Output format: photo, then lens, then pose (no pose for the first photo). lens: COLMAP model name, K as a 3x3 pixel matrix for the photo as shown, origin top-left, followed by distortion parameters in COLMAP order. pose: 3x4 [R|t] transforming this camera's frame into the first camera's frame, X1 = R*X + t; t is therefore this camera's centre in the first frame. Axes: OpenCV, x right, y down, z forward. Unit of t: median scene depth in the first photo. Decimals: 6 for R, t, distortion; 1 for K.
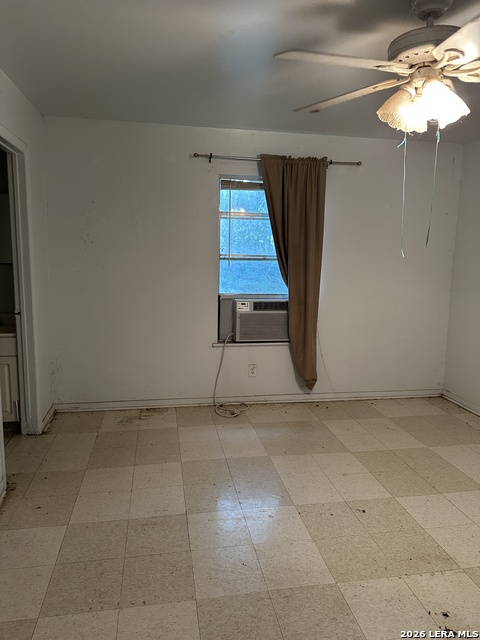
lens RADIAL K [[449.7, 0, 240.0], [0, 449.7, 320.0], [0, 0, 1]] dist [0.108521, -0.132925]
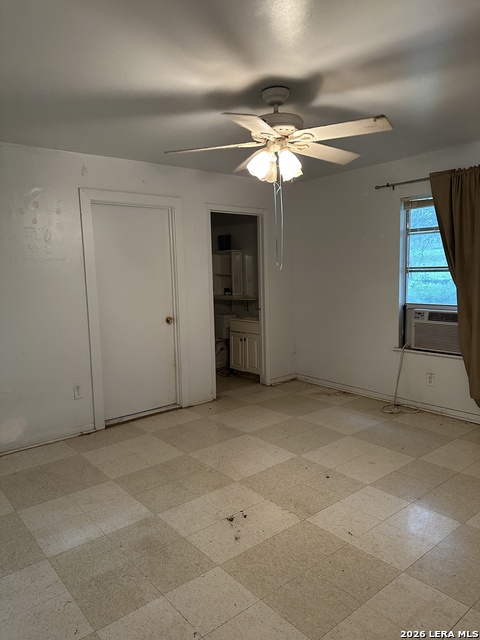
lens RADIAL K [[449.7, 0, 240.0], [0, 449.7, 320.0], [0, 0, 1]] dist [0.108521, -0.132925]
pose [[0.480547, 0.062713, -0.874724, 0.758560], [-0.101053, 0.994756, 0.015803, 0.005427], [0.871127, 0.080799, 0.484365, 0.114725]]
